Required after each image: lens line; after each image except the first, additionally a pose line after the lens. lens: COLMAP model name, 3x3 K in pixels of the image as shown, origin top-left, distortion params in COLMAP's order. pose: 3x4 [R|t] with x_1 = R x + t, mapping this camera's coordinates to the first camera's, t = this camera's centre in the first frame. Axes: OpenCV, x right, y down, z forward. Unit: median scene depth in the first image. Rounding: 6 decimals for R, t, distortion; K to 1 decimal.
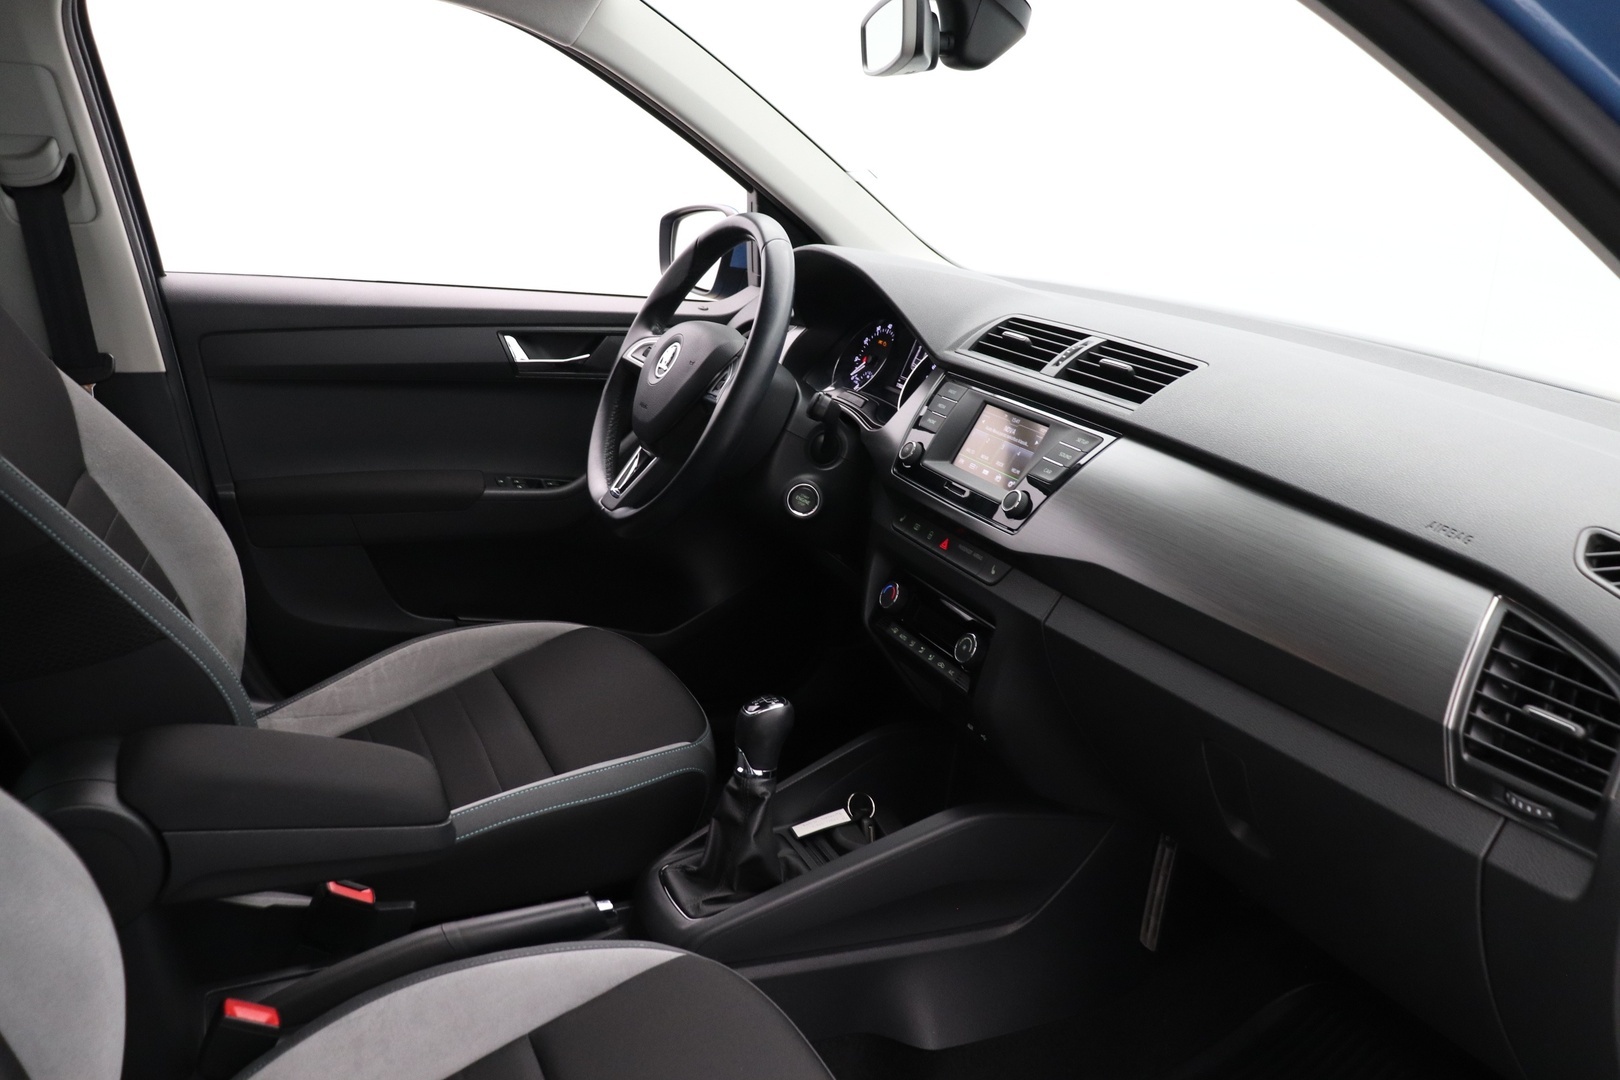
lens RADIAL K [[1384.6, 0, 820.4], [0, 1384.6, 551.9], [0, 0, 1]] dist [-0.162457, 0.147504]
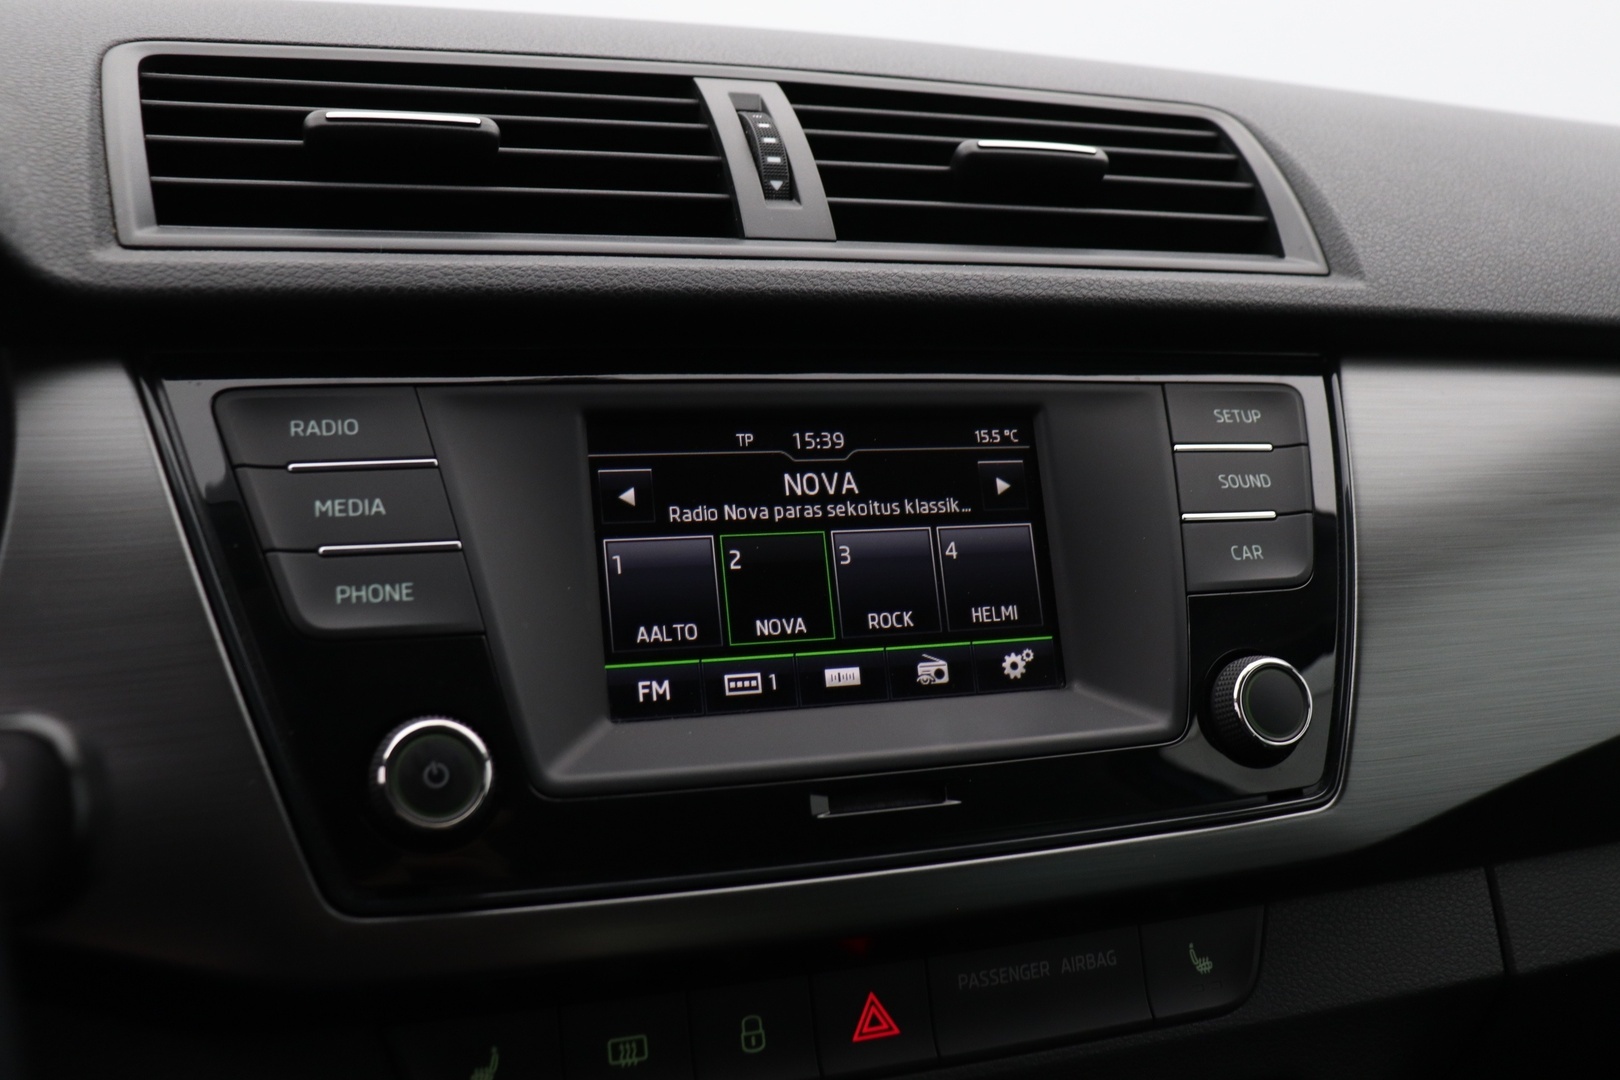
lens RADIAL K [[1629.3, 0, 803.3], [0, 1629.3, 555.4], [0, 0, 1]] dist [-0.071574, 0.000000]
pose [[0.059951, -0.352559, 0.933867, -0.143318], [0.214745, 0.918199, 0.332858, -0.174386], [-0.974828, 0.180588, 0.130757, 0.959582]]
